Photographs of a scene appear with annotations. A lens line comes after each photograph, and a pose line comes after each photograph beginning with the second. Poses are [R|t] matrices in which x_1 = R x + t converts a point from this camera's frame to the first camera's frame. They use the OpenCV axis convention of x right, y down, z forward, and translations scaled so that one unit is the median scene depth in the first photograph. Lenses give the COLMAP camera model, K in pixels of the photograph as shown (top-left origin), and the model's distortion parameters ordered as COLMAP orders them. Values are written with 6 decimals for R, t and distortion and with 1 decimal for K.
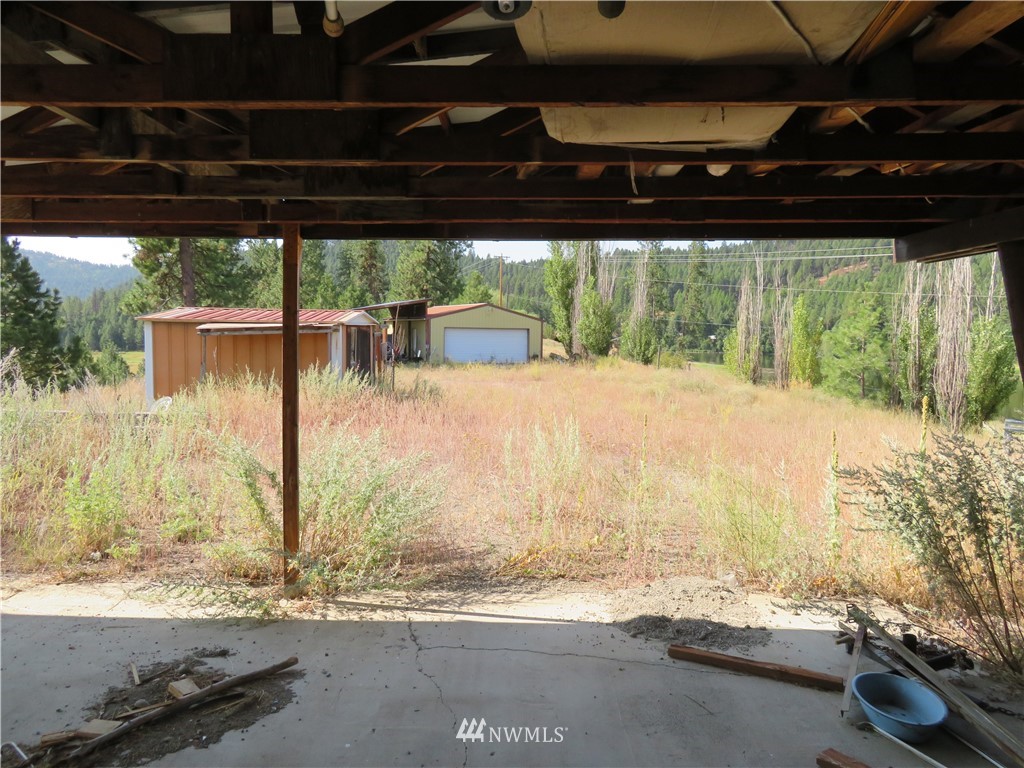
lens RADIAL K [[729.2, 0, 511.5], [0, 729.2, 387.1], [0, 0, 1]] dist [-0.014425, 0.005575]
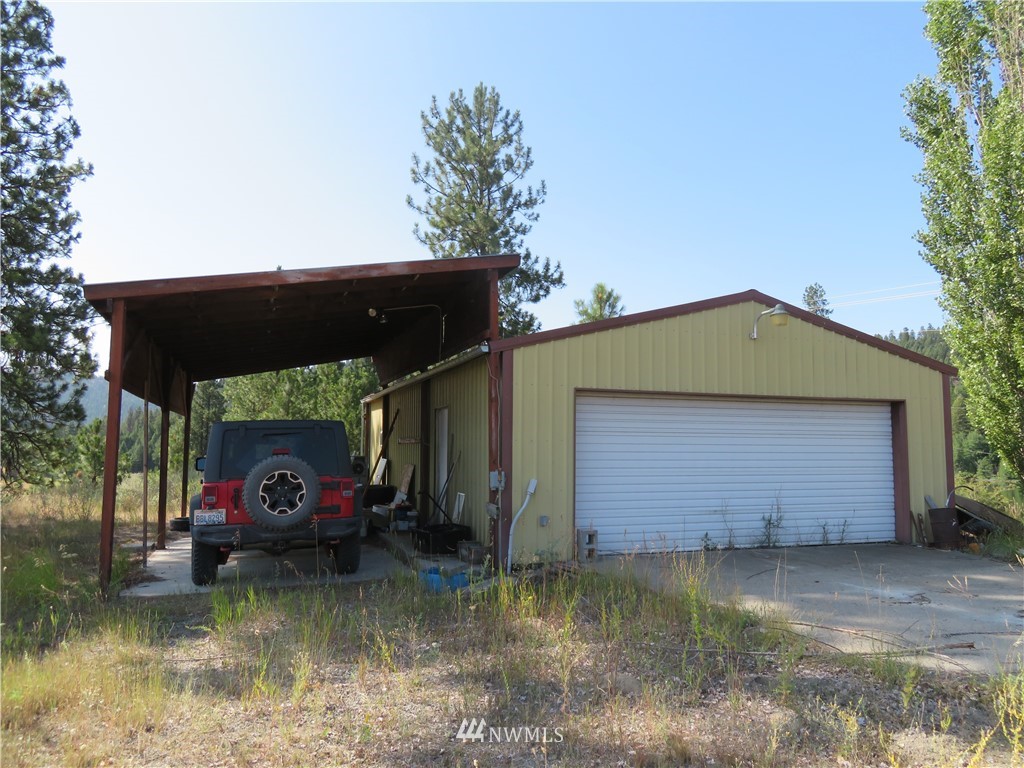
lens RADIAL K [[729.2, 0, 511.5], [0, 729.2, 387.1], [0, 0, 1]] dist [-0.014425, 0.005575]
pose [[0.998233, -0.011517, -0.058288, -0.095726], [0.001932, 0.986804, -0.161907, -0.046531], [0.059383, 0.161508, 0.985083, 0.763882]]
